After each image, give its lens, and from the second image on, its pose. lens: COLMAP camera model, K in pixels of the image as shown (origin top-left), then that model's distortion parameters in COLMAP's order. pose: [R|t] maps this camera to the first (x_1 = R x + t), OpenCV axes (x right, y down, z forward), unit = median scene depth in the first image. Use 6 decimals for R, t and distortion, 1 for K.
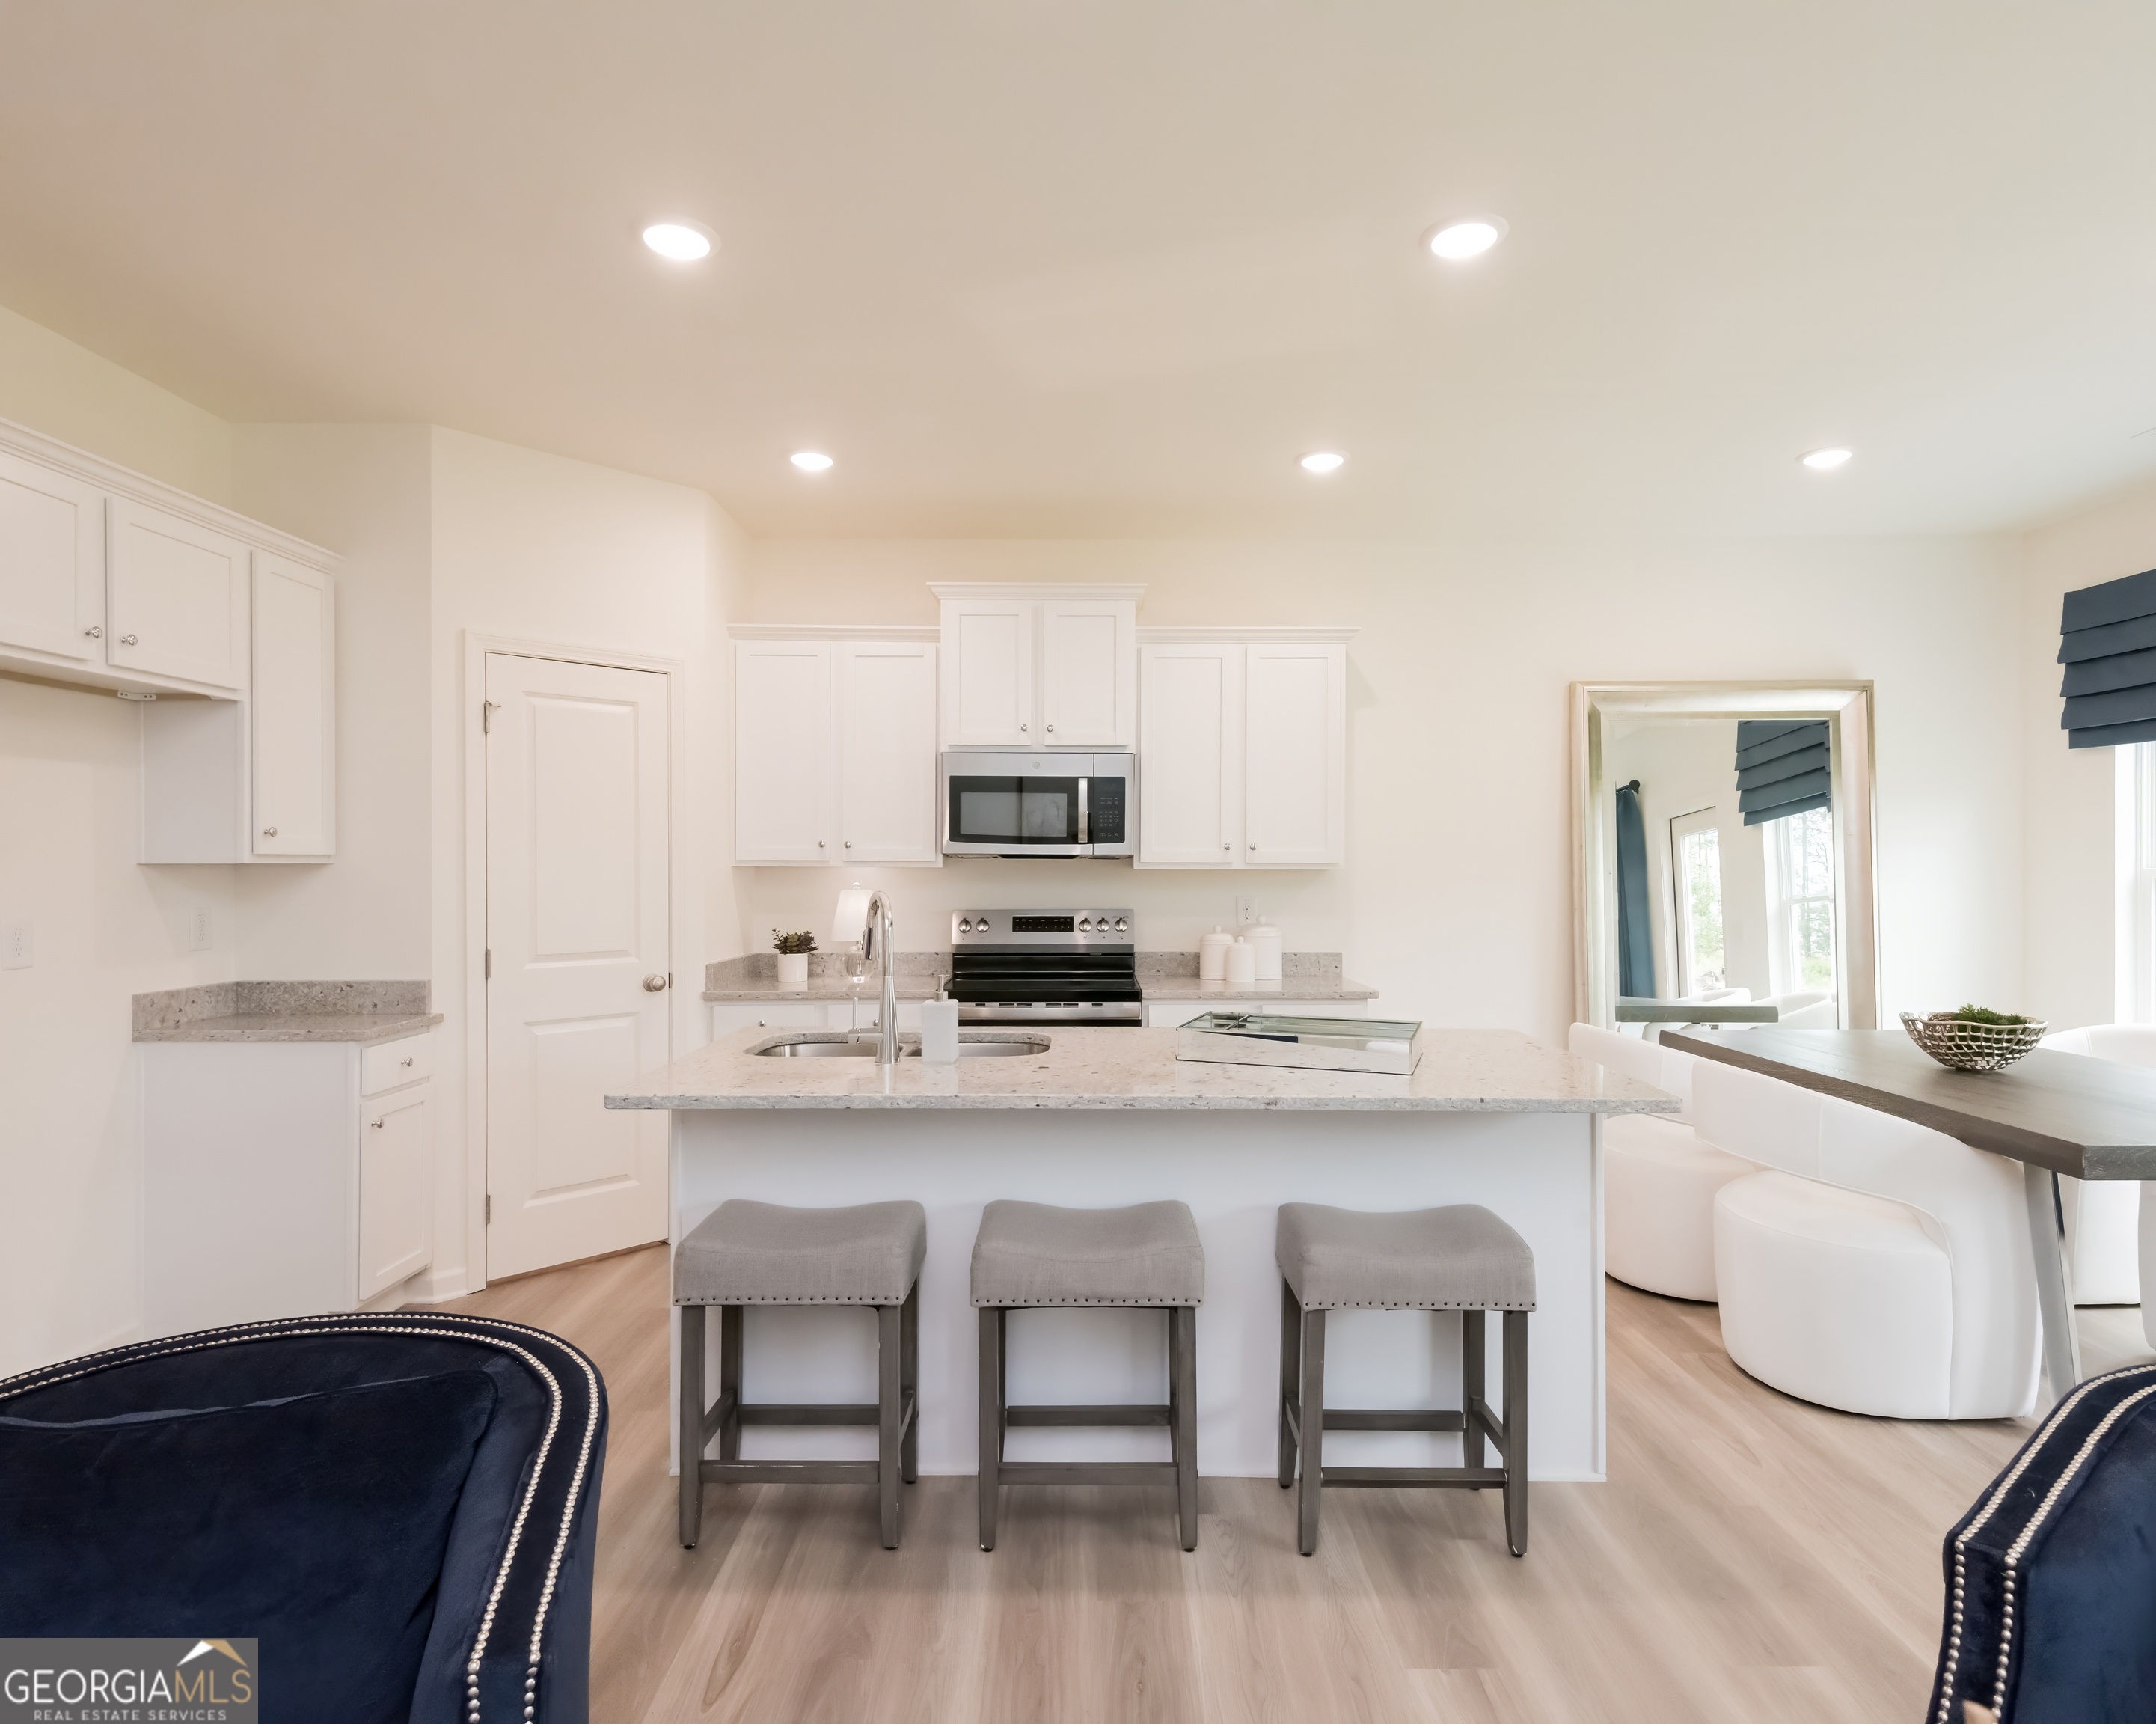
lens RADIAL K [[1161.1, 0, 1113.9], [0, 1161.1, 841.3], [0, 0, 1]] dist [0.003981, 0.001764]
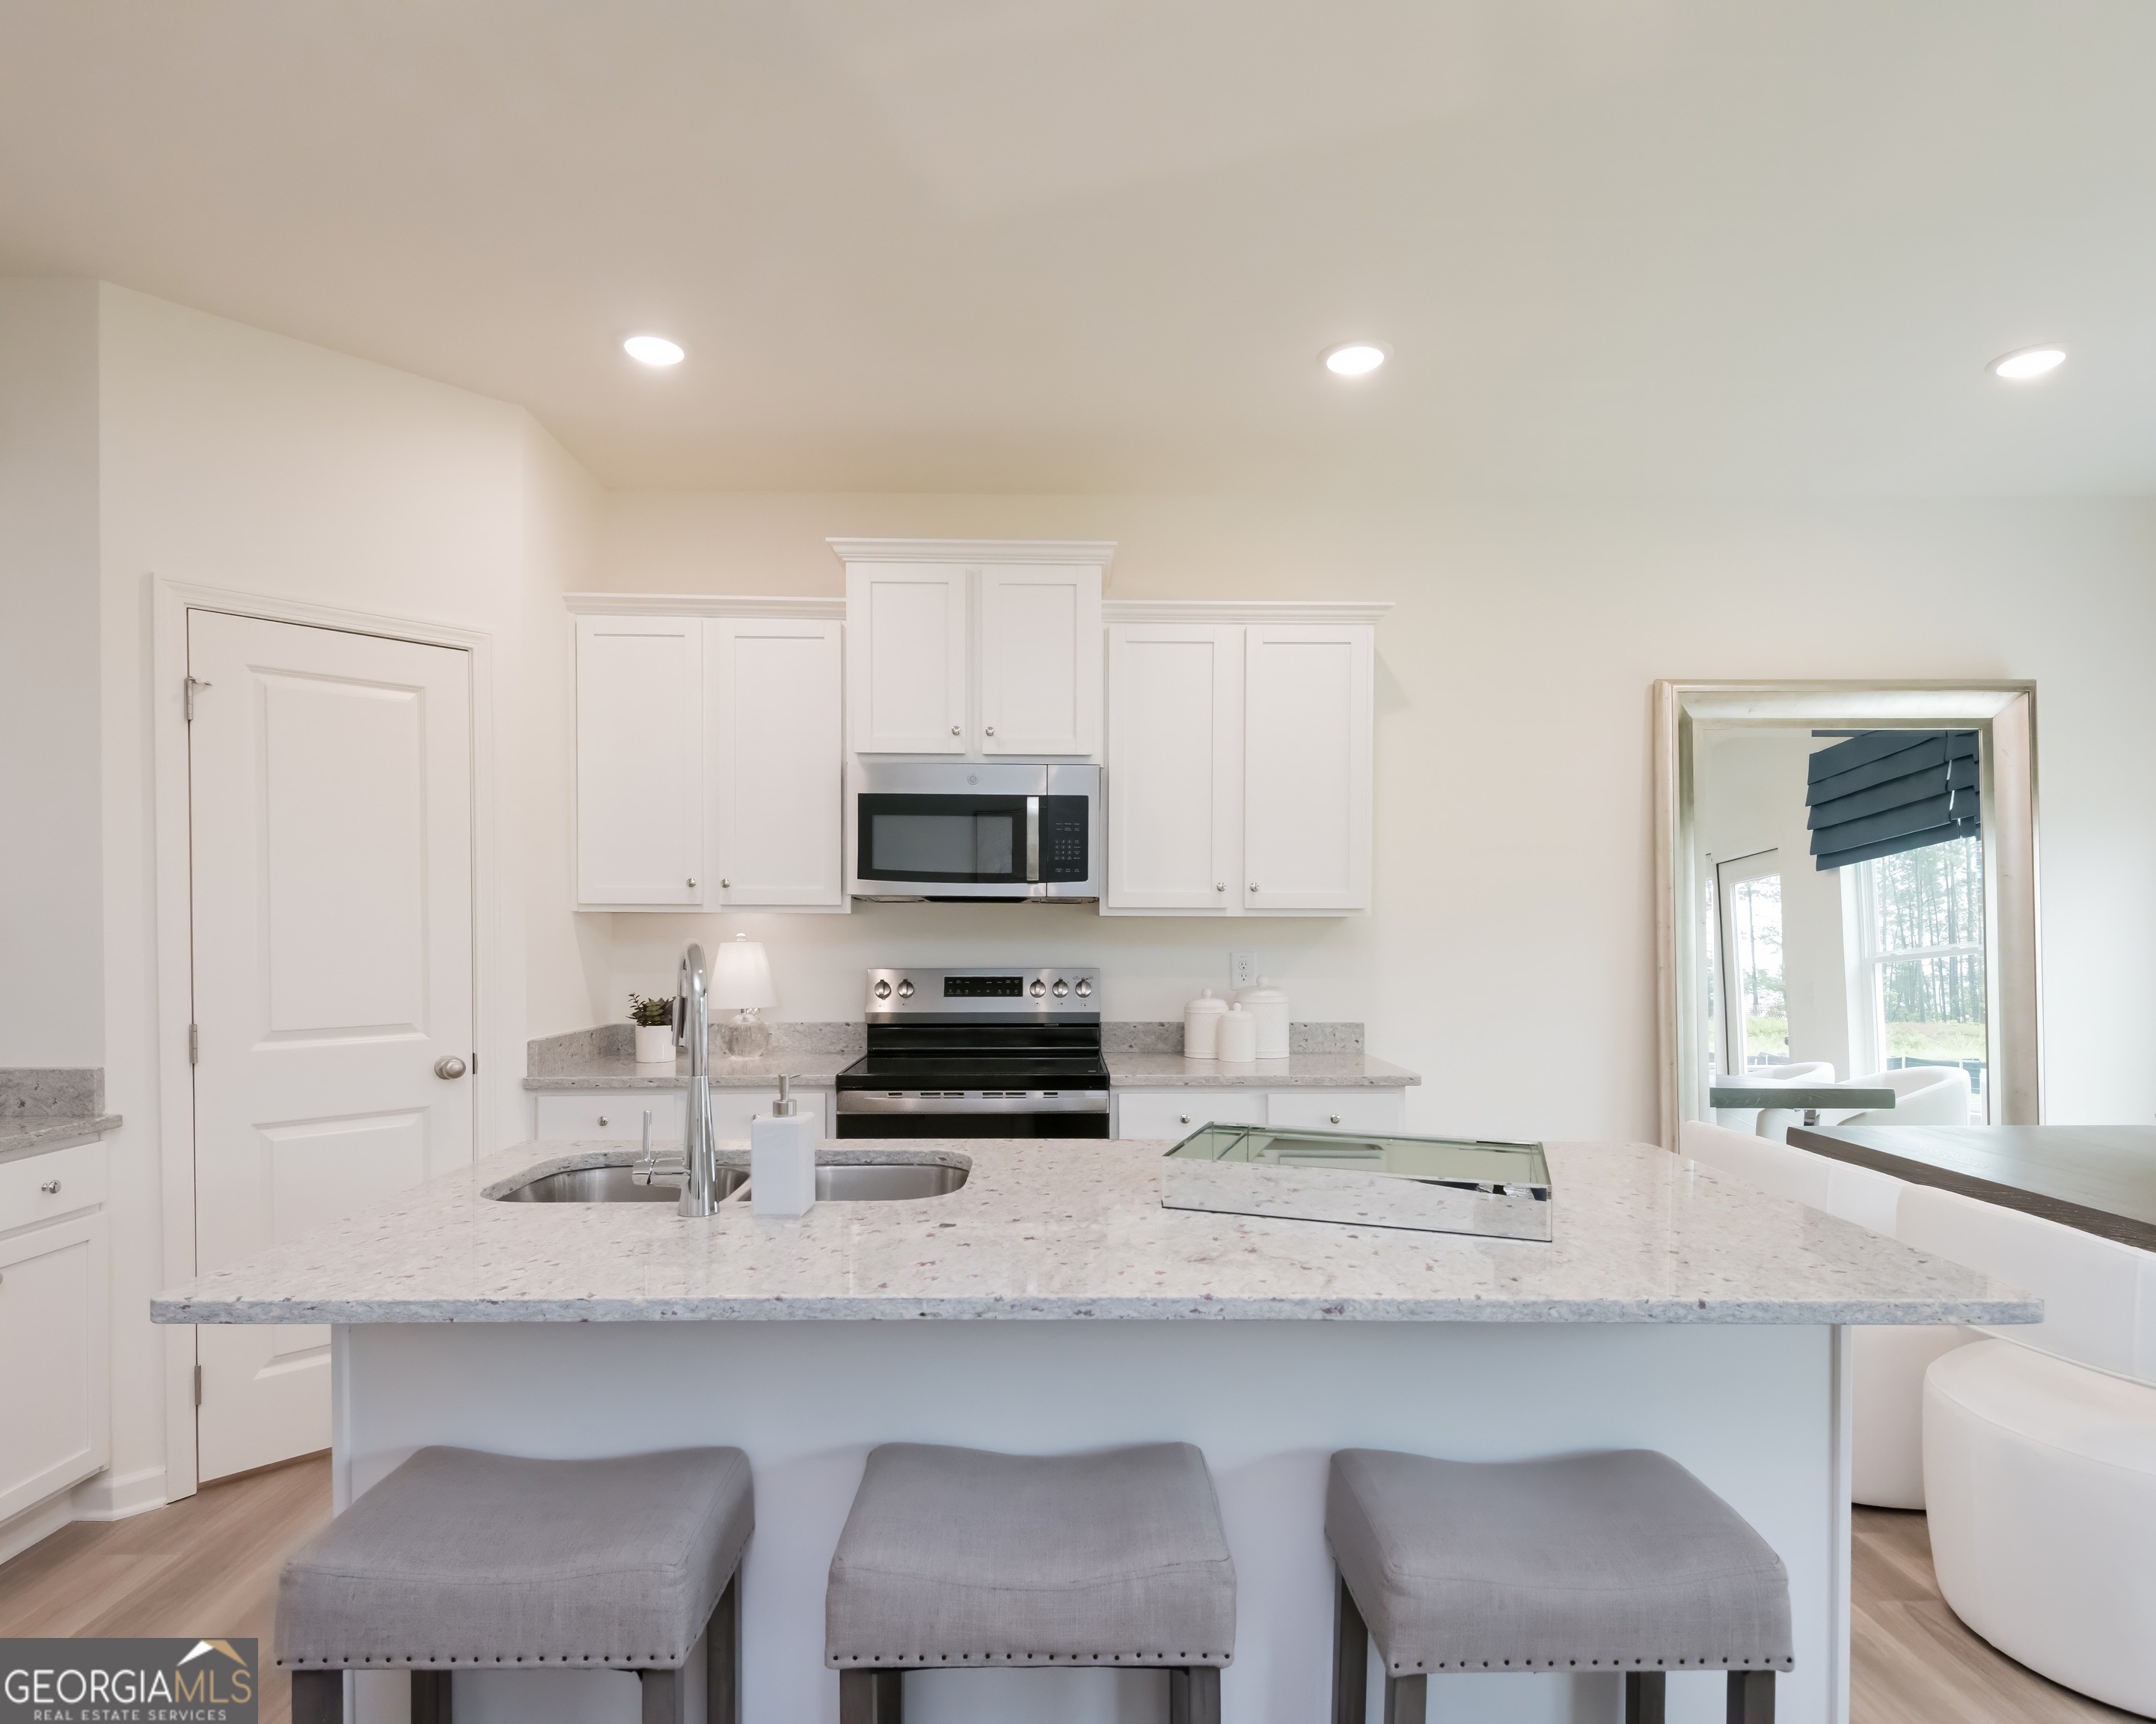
lens RADIAL K [[1188.1, 0, 1109.3], [0, 1188.1, 927.3], [0, 0, 1]] dist [0.000458, -0.001498]
pose [[0.999763, 0.001242, 0.021746, 0.006493], [-0.001778, 0.999695, 0.024649, 0.012075], [-0.021709, -0.024682, 0.999460, 0.212619]]
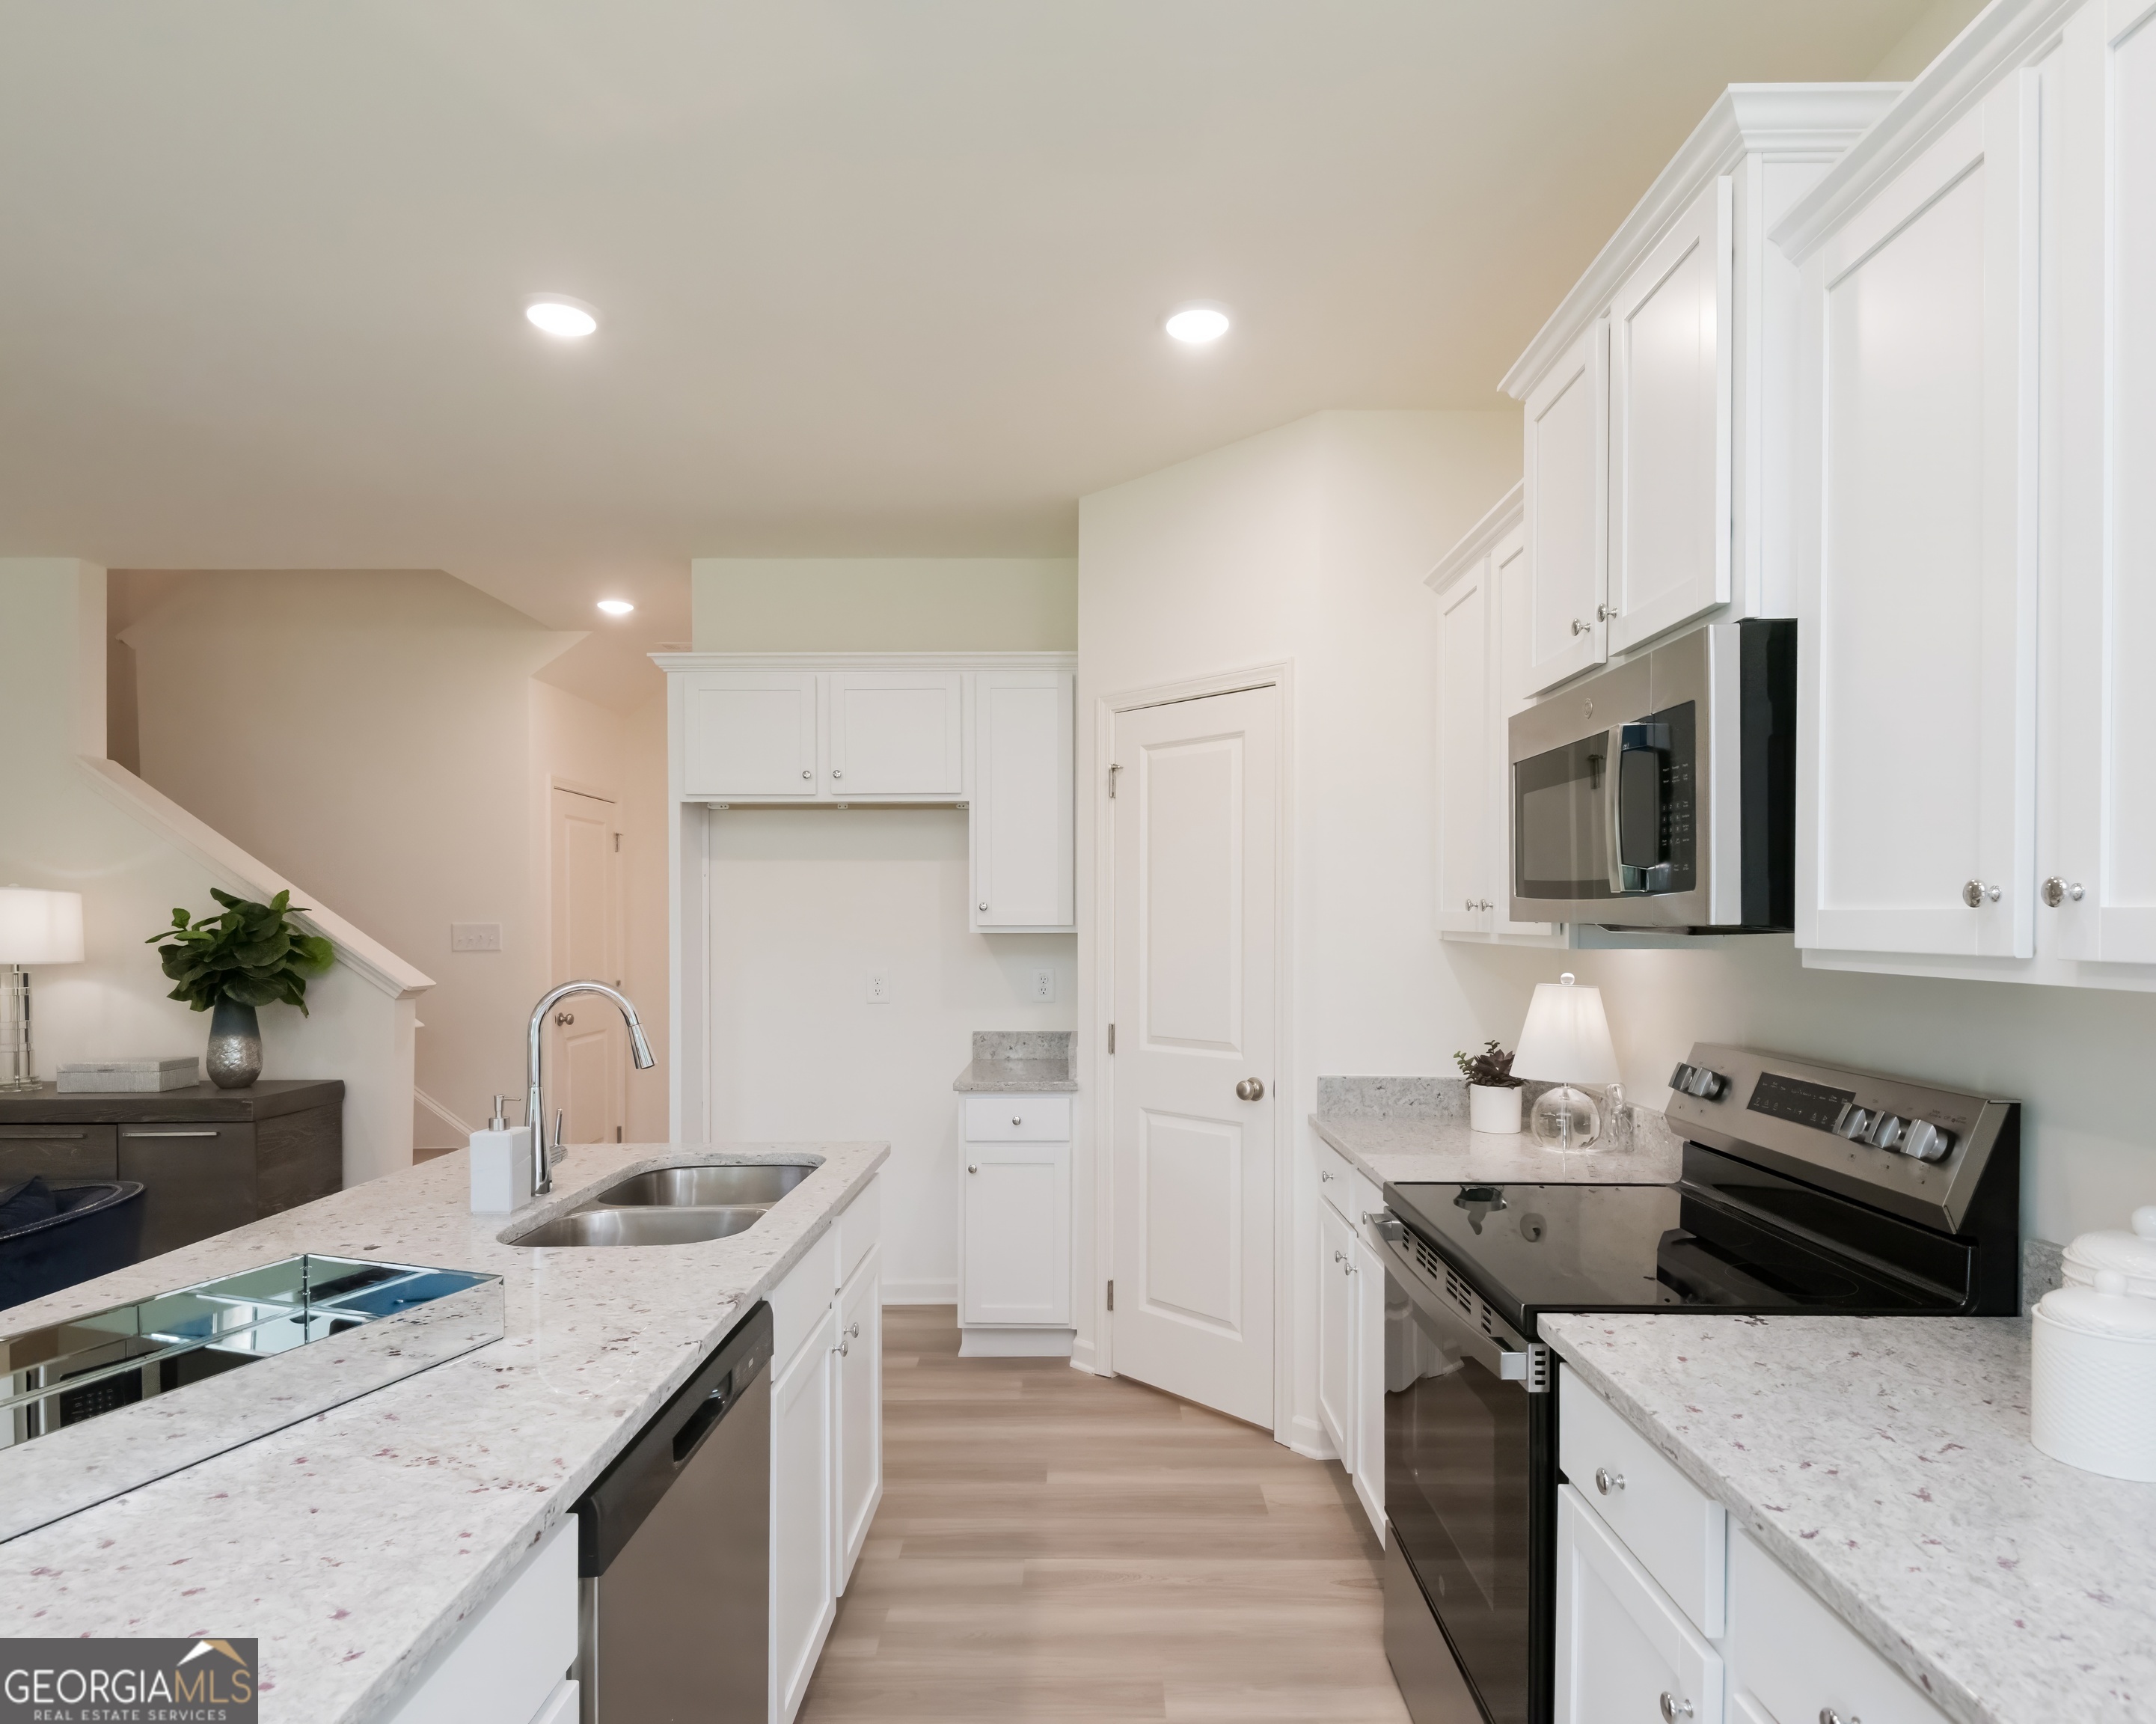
lens RADIAL K [[1190.4, 0, 1075.9], [0, 1190.4, 931.4], [0, 0, 1]] dist [0.038231, 0.000096]
pose [[-0.021726, 0.008140, -0.999731, 0.359747], [0.019793, 0.999774, 0.007710, 0.007042], [0.999568, -0.019620, -0.021883, 0.810401]]
